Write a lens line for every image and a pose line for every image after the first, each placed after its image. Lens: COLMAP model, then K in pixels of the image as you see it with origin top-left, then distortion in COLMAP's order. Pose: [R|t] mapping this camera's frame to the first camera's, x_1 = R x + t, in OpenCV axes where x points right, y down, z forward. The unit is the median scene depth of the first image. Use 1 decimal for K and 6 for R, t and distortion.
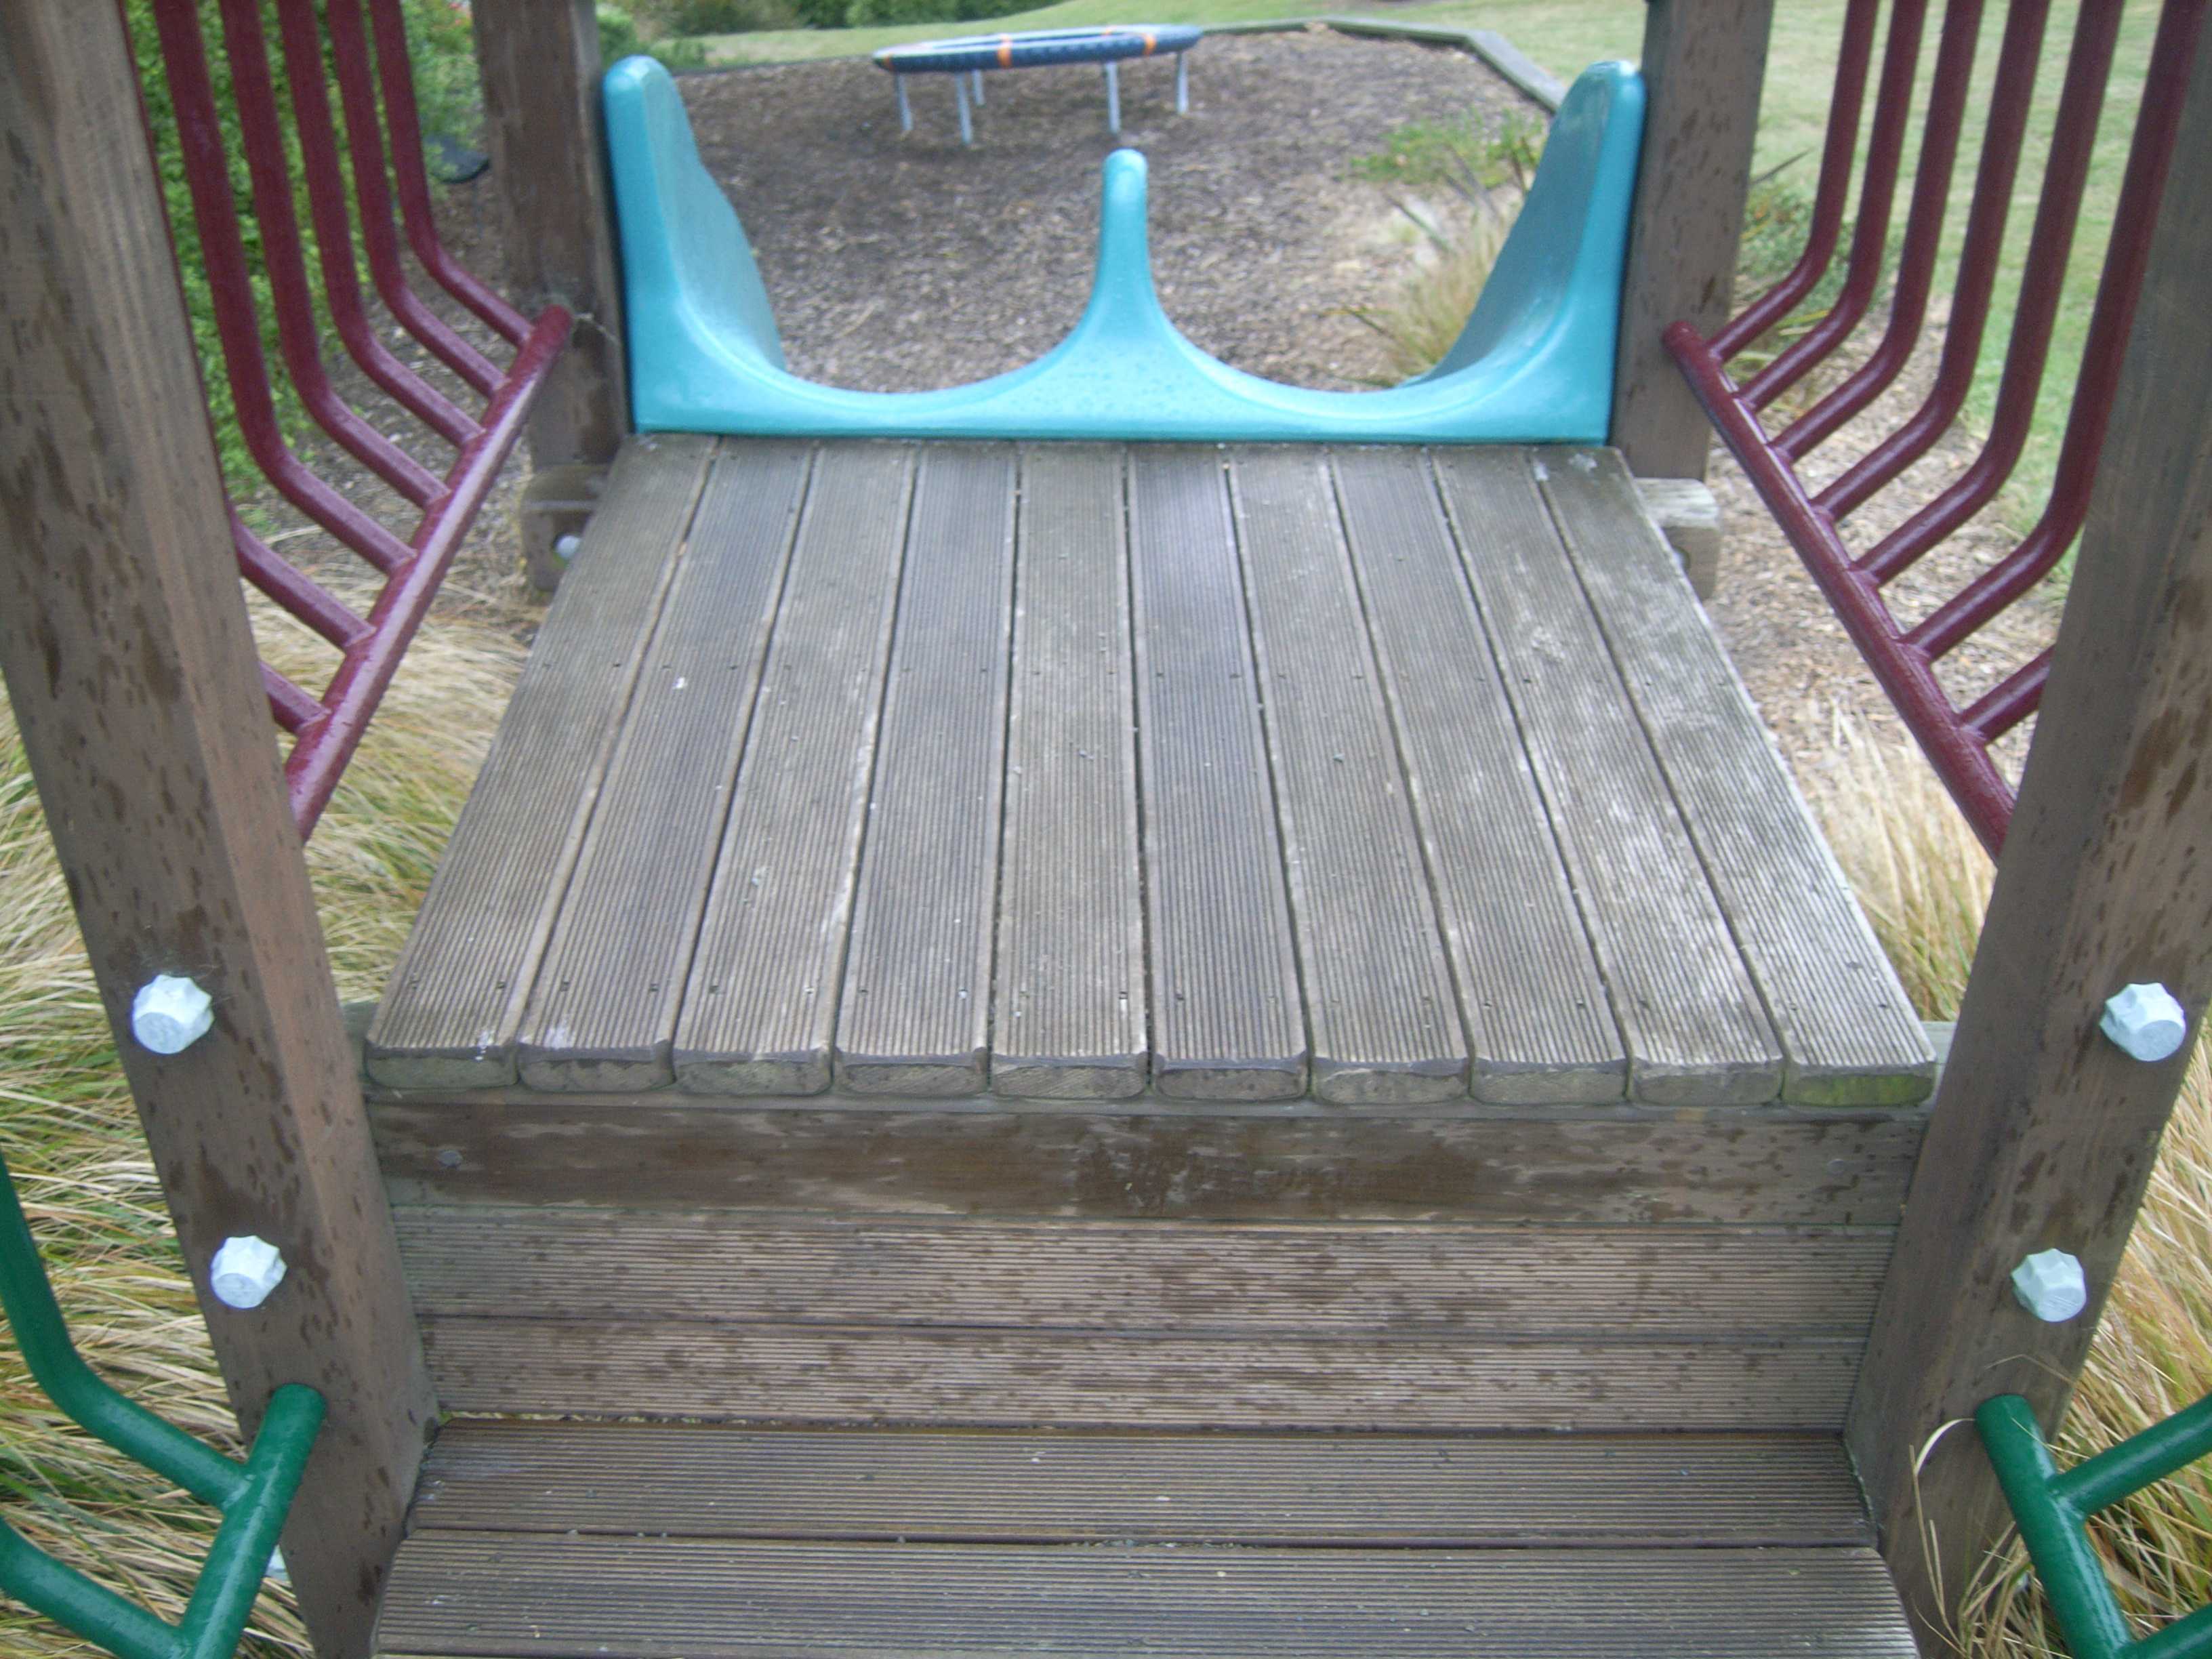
lens RADIAL K [[2953.3, 0, 1108.3], [0, 2953.3, 832.3], [0, 0, 1]] dist [0.005153, 0.000000]
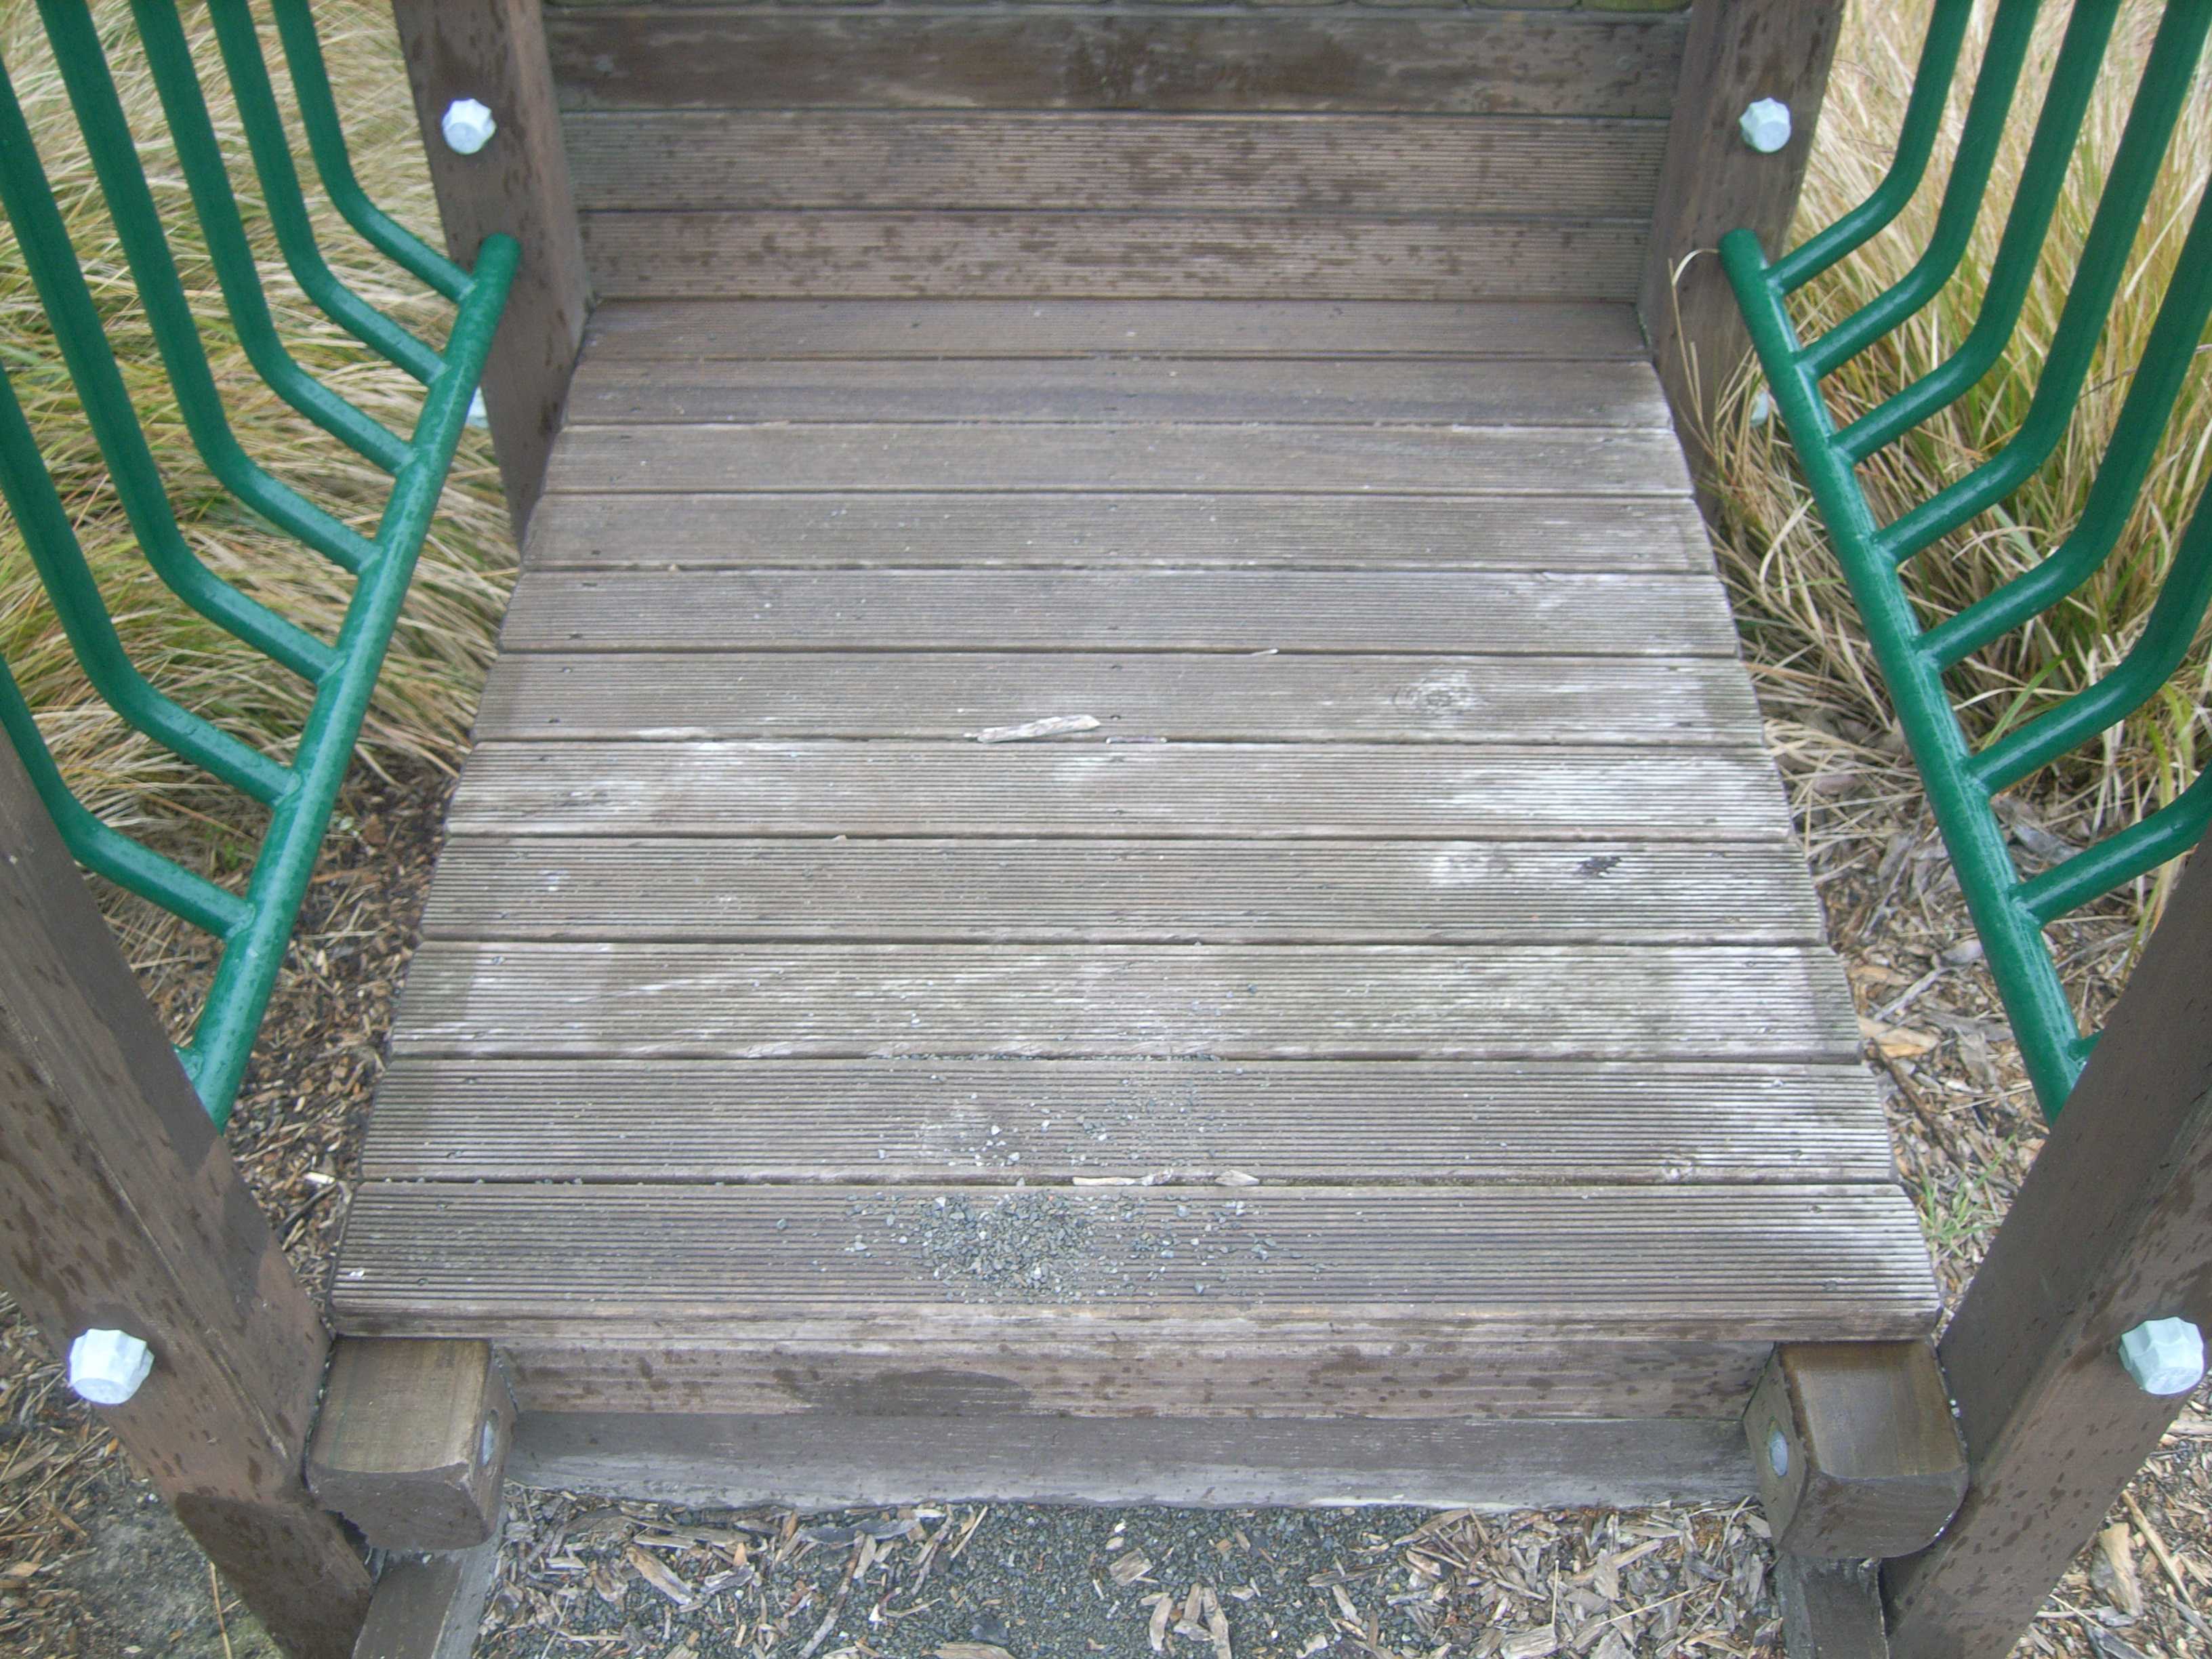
lens RADIAL K [[2953.3, 0, 1103.0], [0, 2953.3, 826.0], [0, 0, 1]] dist [0.005153, 0.000000]
pose [[0.999969, -0.007809, 0.001389, 0.001882], [0.007423, 0.983111, 0.182860, 0.202162], [-0.002793, -0.182844, 0.983138, -0.391793]]
